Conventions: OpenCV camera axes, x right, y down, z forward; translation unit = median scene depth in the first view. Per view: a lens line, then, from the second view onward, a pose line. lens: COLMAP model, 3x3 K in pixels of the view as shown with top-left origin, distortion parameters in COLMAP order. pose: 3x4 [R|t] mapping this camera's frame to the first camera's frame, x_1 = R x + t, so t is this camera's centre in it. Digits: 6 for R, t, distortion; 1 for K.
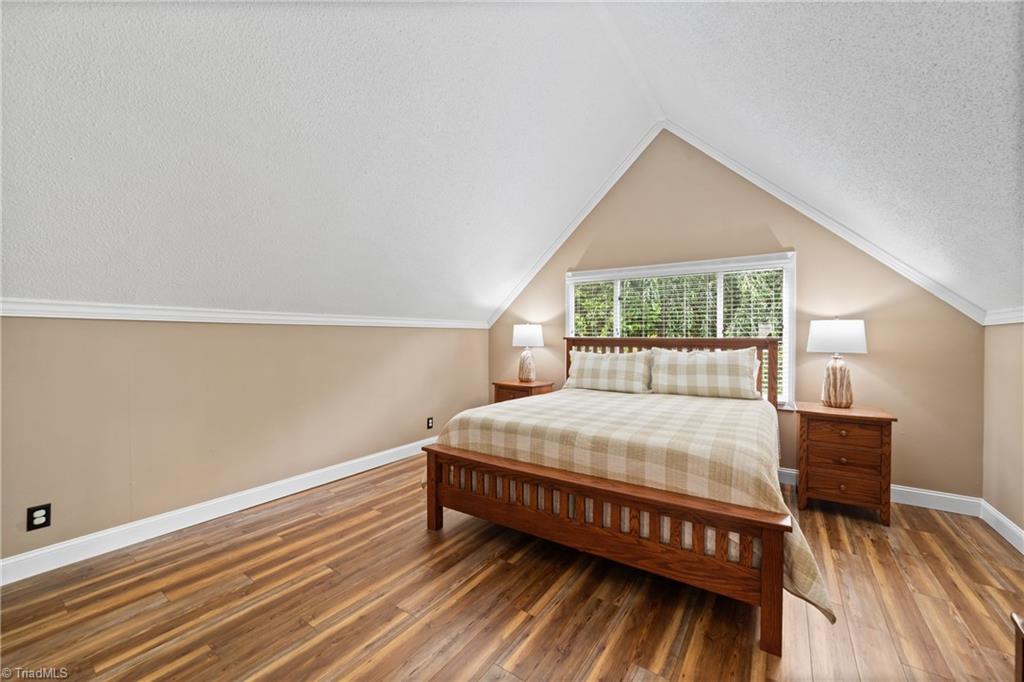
lens RADIAL K [[395.4, 0, 529.2], [0, 395.4, 338.5], [0, 0, 1]] dist [-0.017669, 0.005088]
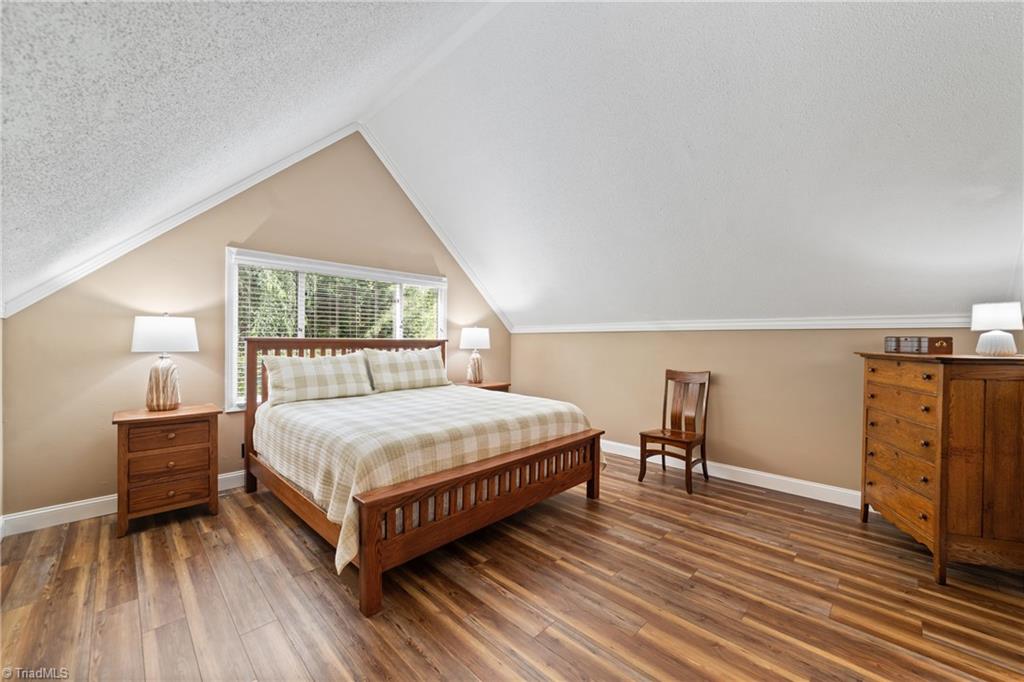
lens RADIAL K [[397.2, 0, 515.1], [0, 397.2, 343.0], [0, 0, 1]] dist [-0.016797, 0.002759]
pose [[0.199758, -0.008719, 0.979806, -0.676713], [-0.004351, 0.999943, 0.009786, -0.003637], [-0.979836, -0.006218, 0.199709, 0.474121]]
